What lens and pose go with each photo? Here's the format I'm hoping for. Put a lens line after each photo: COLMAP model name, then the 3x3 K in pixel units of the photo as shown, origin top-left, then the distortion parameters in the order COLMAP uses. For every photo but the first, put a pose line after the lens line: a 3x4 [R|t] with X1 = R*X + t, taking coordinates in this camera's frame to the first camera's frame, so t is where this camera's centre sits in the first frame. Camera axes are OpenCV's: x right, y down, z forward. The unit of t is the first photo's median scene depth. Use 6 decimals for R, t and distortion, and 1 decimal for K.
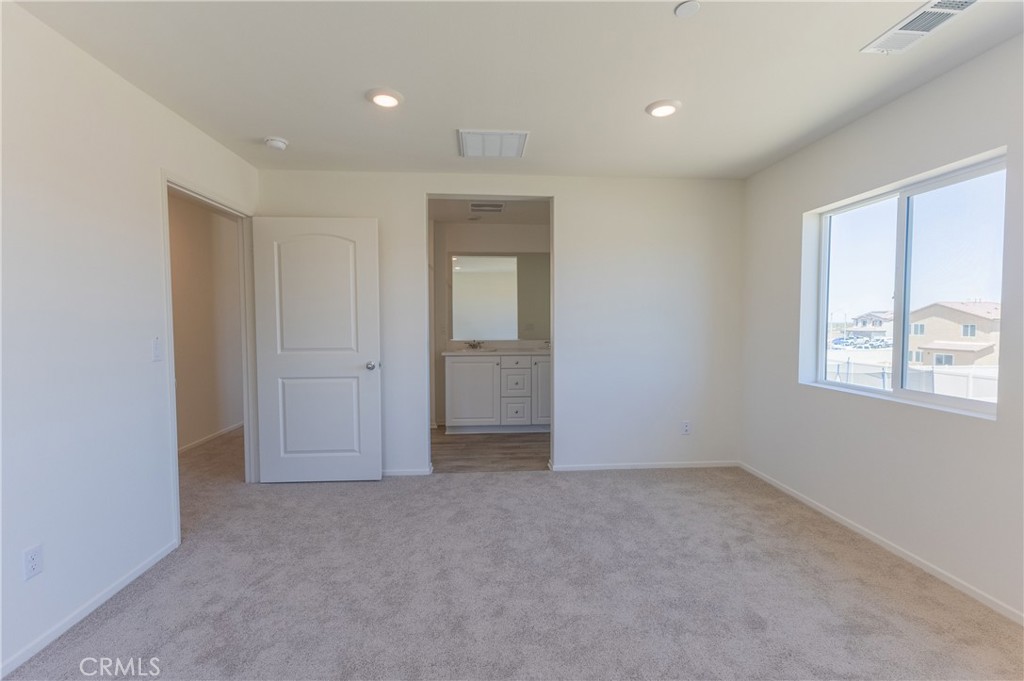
lens RADIAL K [[448.8, 0, 520.8], [0, 448.8, 340.6], [0, 0, 1]] dist [0.006288, -0.004064]
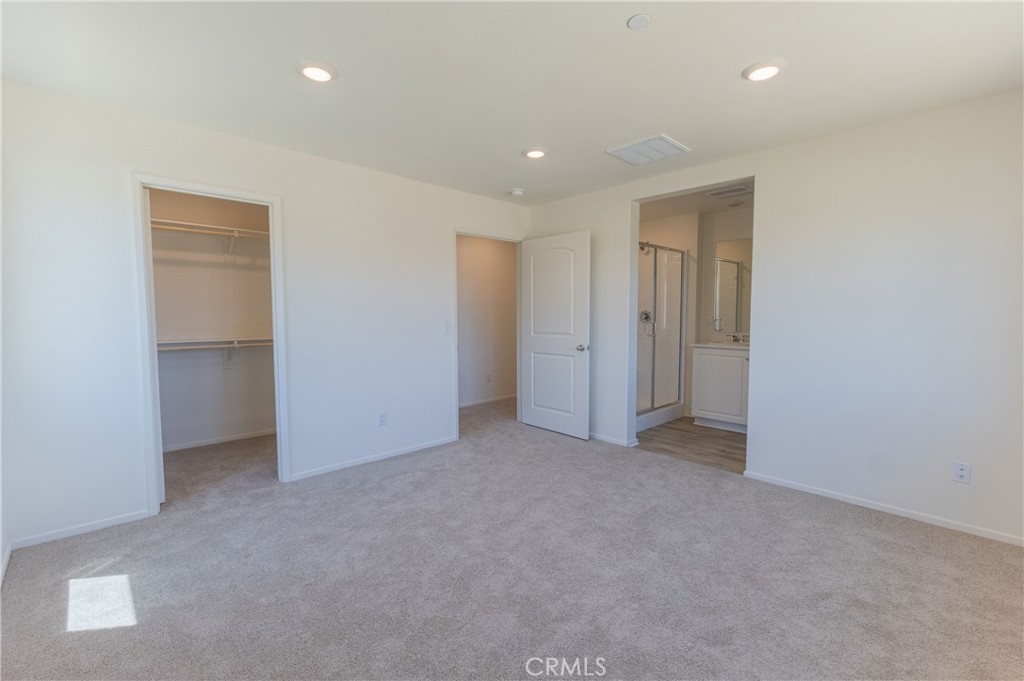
lens RADIAL K [[448.8, 0, 502.2], [0, 448.8, 341.1], [0, 0, 1]] dist [0.006288, -0.004064]
pose [[0.615562, 0.053160, -0.786293, 0.530310], [-0.037087, 0.998571, 0.038478, -0.003398], [0.787215, 0.005475, 0.616654, 0.044117]]
